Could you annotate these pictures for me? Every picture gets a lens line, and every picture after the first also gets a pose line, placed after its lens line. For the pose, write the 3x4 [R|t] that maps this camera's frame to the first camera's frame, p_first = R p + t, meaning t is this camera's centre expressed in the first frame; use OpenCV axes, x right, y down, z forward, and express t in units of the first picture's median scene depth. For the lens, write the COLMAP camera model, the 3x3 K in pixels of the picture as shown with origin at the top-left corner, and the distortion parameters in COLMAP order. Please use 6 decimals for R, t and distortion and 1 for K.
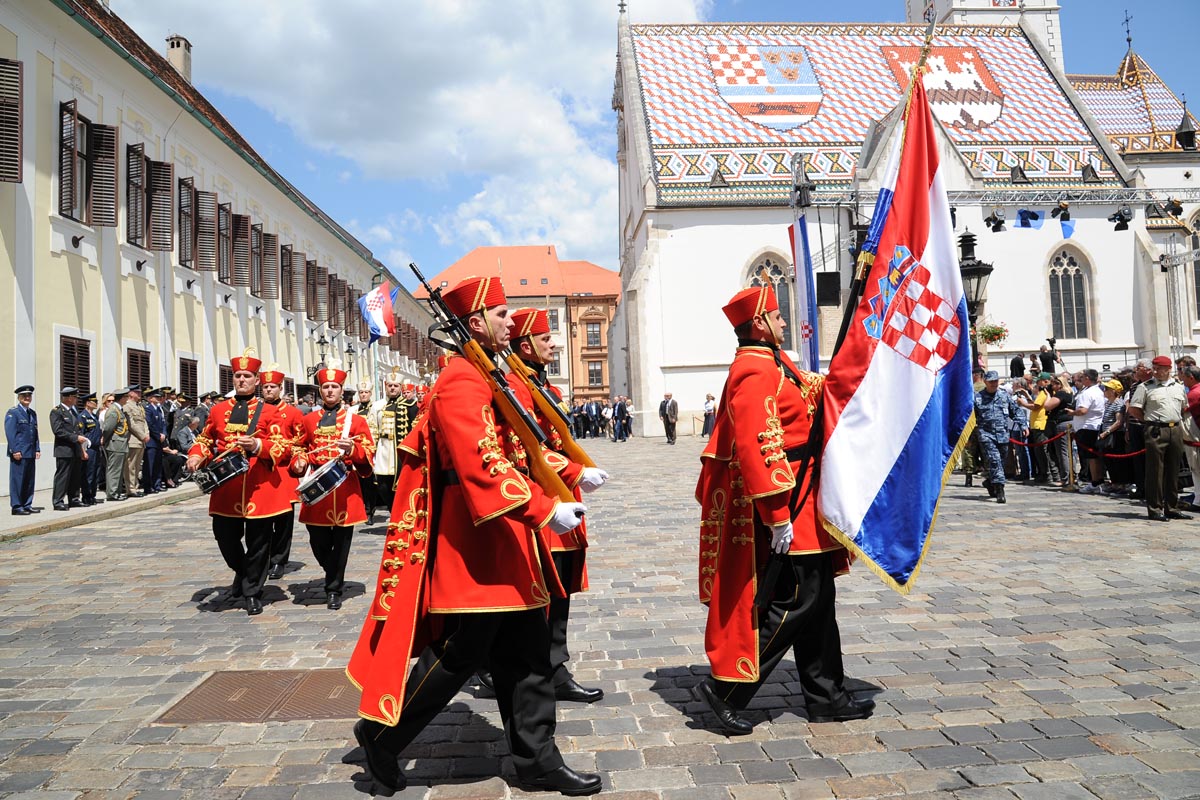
lens RADIAL K [[857.9, 0, 596.3], [0, 857.9, 395.1], [0, 0, 1]] dist [-0.093543, 0.047138]
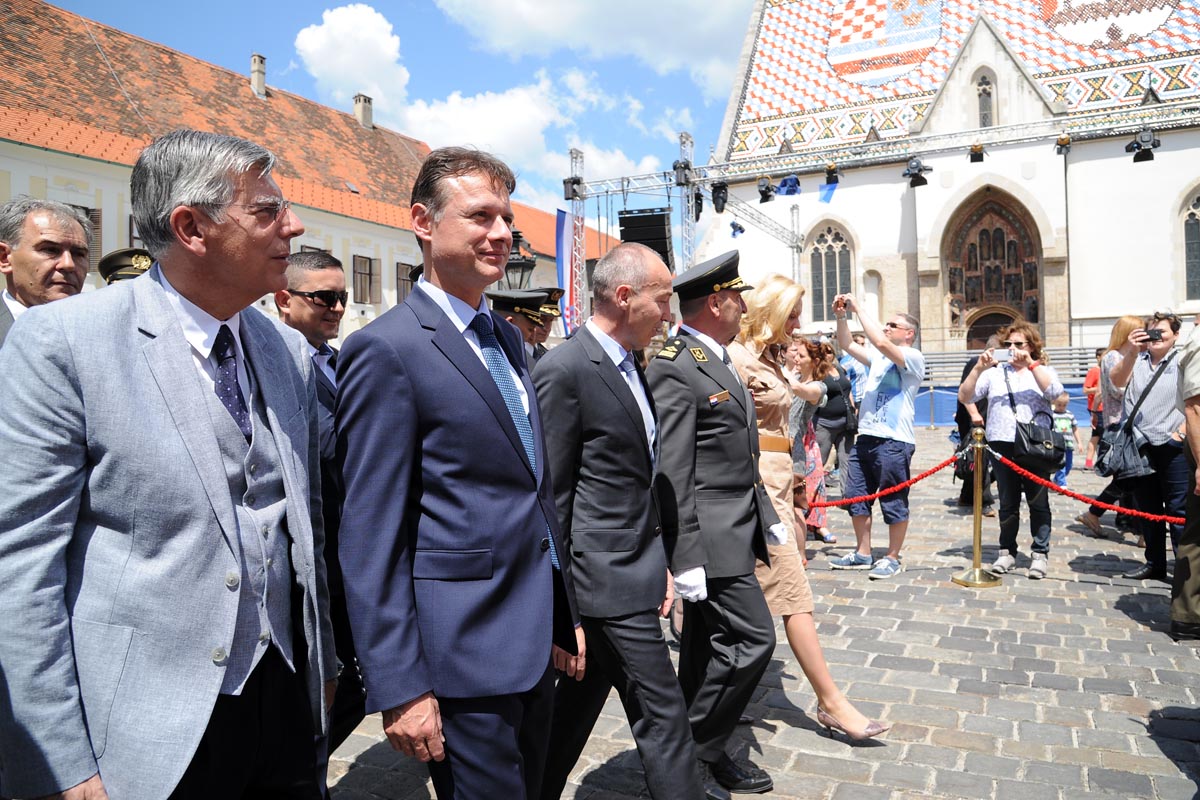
lens RADIAL K [[857.9, 0, 653.4], [0, 857.9, 382.6], [0, 0, 1]] dist [-0.093543, 0.047138]
pose [[0.866446, 0.019132, -0.498904, 0.813904], [0.003886, 0.998977, 0.045057, -0.039304], [0.499256, -0.040978, 0.865485, 0.067141]]
